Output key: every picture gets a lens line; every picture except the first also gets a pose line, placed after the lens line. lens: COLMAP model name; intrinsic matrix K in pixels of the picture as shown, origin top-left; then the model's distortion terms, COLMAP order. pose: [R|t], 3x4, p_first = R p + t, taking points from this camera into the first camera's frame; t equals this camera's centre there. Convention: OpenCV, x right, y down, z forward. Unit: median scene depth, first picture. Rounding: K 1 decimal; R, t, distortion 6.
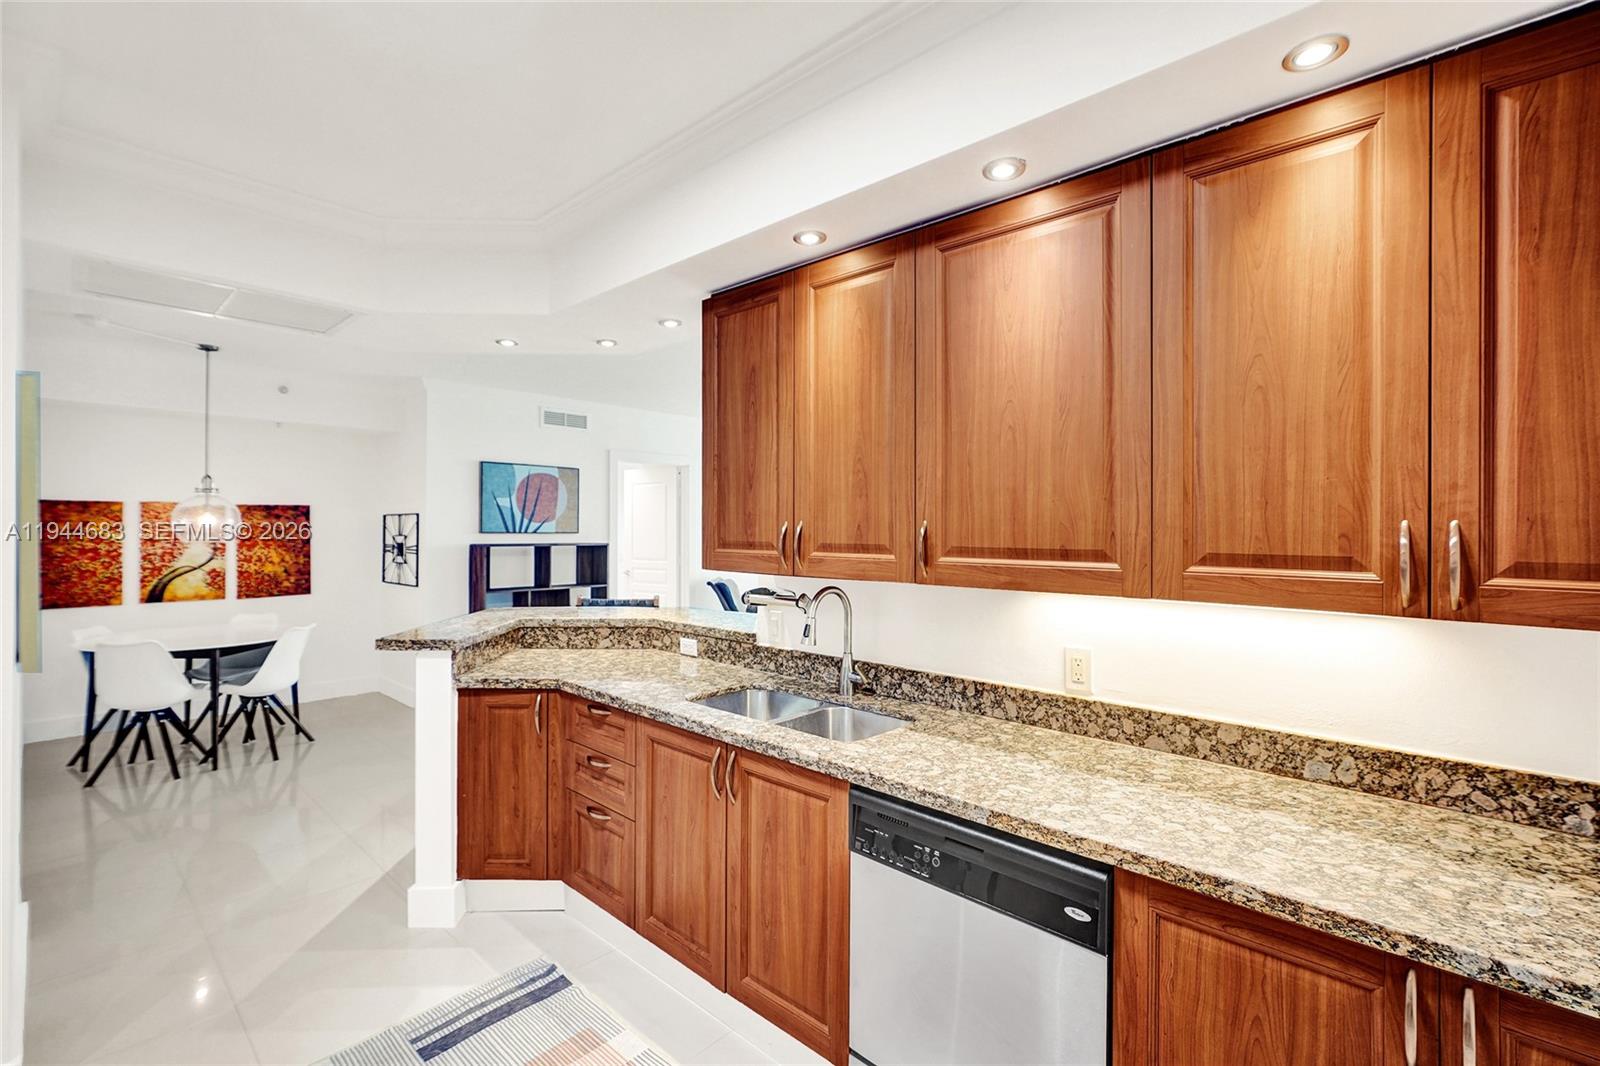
lens RADIAL K [[712.1, 0, 795.0], [0, 712.1, 527.8], [0, 0, 1]] dist [0.003708, 0.001487]
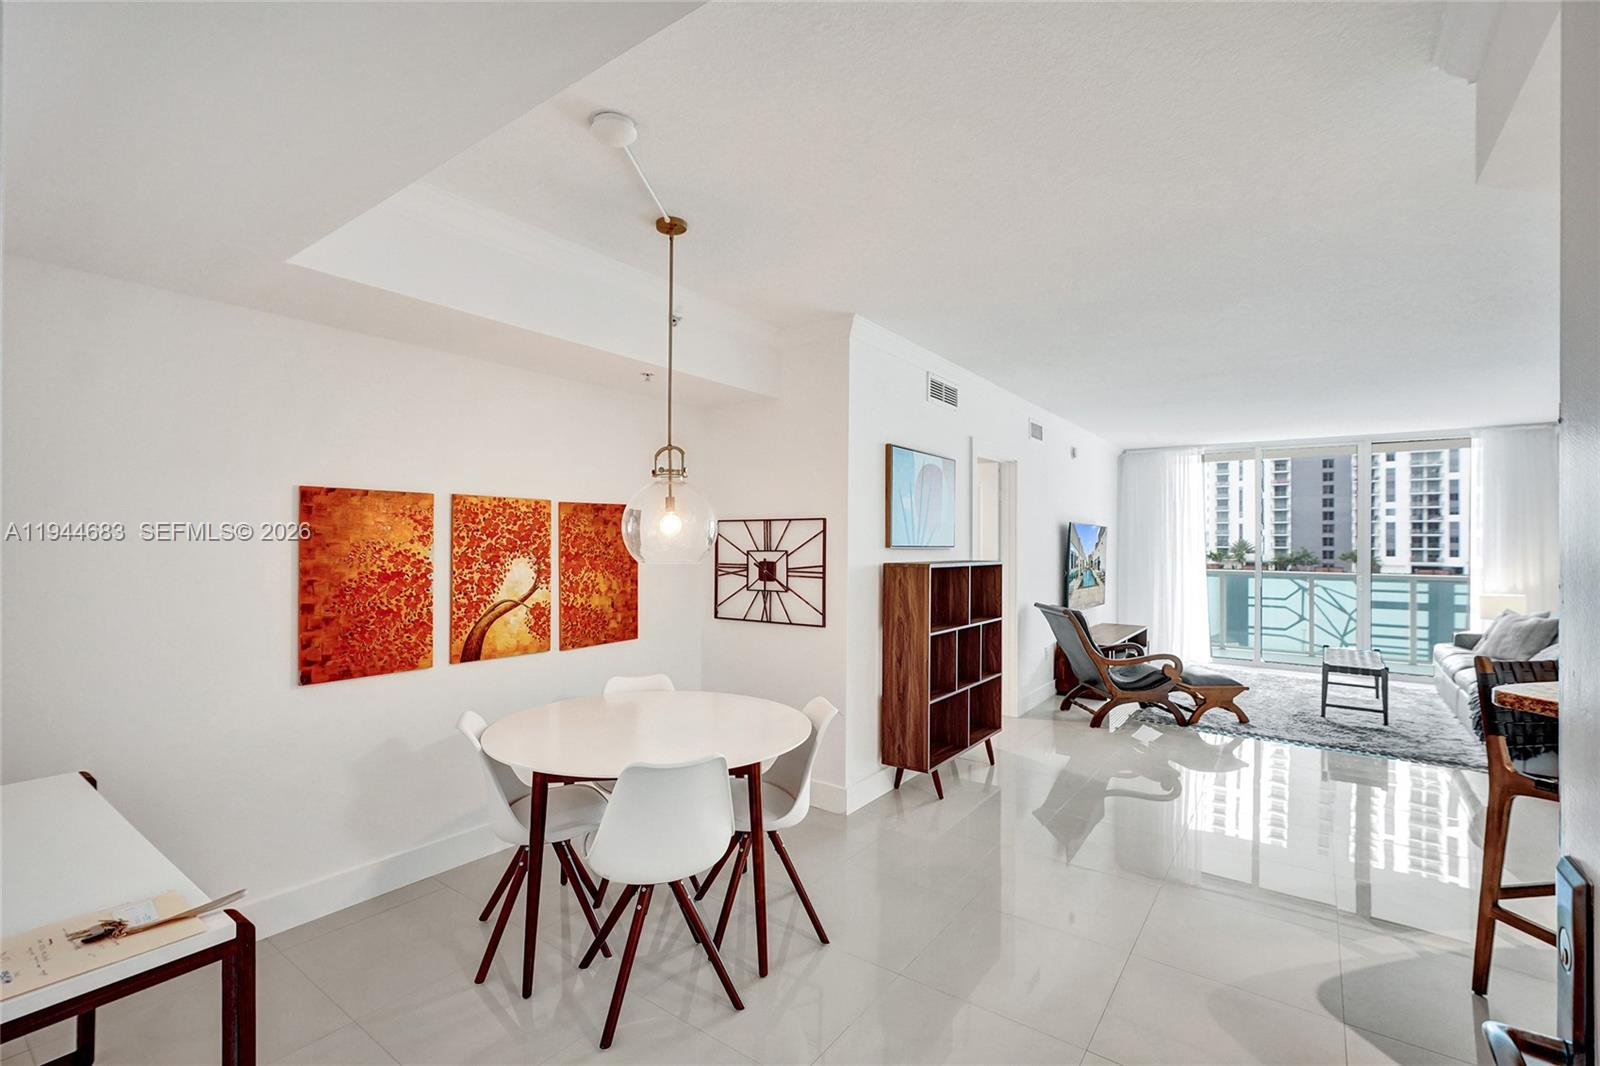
lens RADIAL K [[712.1, 0, 795.7], [0, 712.1, 545.6], [0, 0, 1]] dist [0.003708, 0.001487]
pose [[0.991503, 0.003415, 0.130038, -0.656085], [-0.004175, 0.999976, 0.005568, 0.001842], [-0.130016, -0.006064, 0.991493, 0.341483]]
